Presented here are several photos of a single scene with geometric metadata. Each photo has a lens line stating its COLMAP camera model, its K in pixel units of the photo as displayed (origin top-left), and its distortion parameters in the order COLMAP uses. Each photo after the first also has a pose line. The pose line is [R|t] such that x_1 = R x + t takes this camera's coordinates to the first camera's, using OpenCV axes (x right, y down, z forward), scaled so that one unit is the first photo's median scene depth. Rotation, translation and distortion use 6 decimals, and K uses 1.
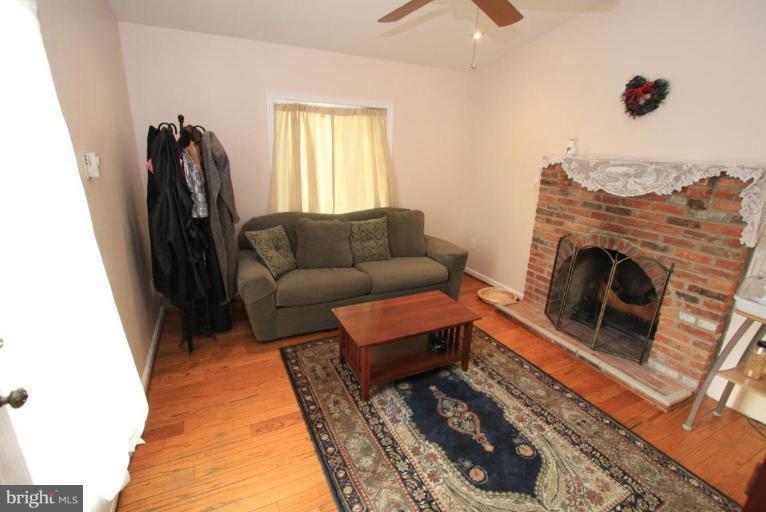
lens RADIAL K [[354.7, 0, 387.5], [0, 354.7, 256.8], [0, 0, 1]] dist [-0.017564, 0.002533]
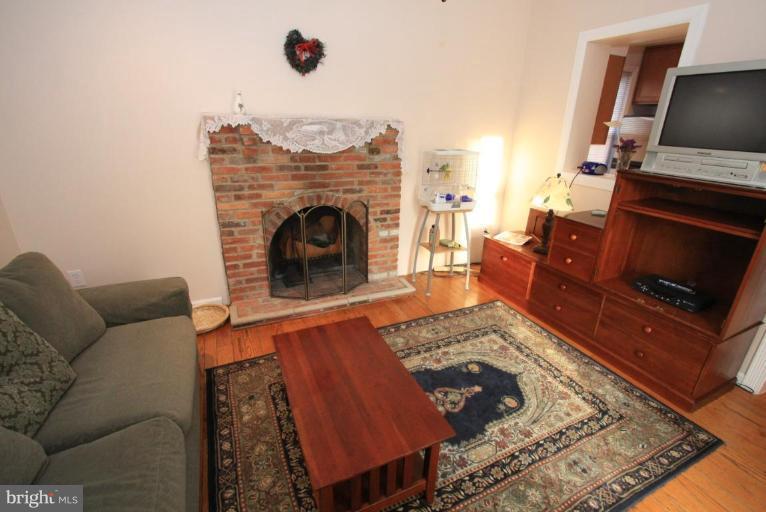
lens RADIAL K [[354.7, 0, 387.4], [0, 354.7, 256.8], [0, 0, 1]] dist [-0.017564, 0.002533]
pose [[0.019128, -0.395099, 0.918439, -0.445692], [0.269478, 0.886650, 0.375811, -0.253216], [-0.962817, 0.240311, 0.123431, 0.785539]]
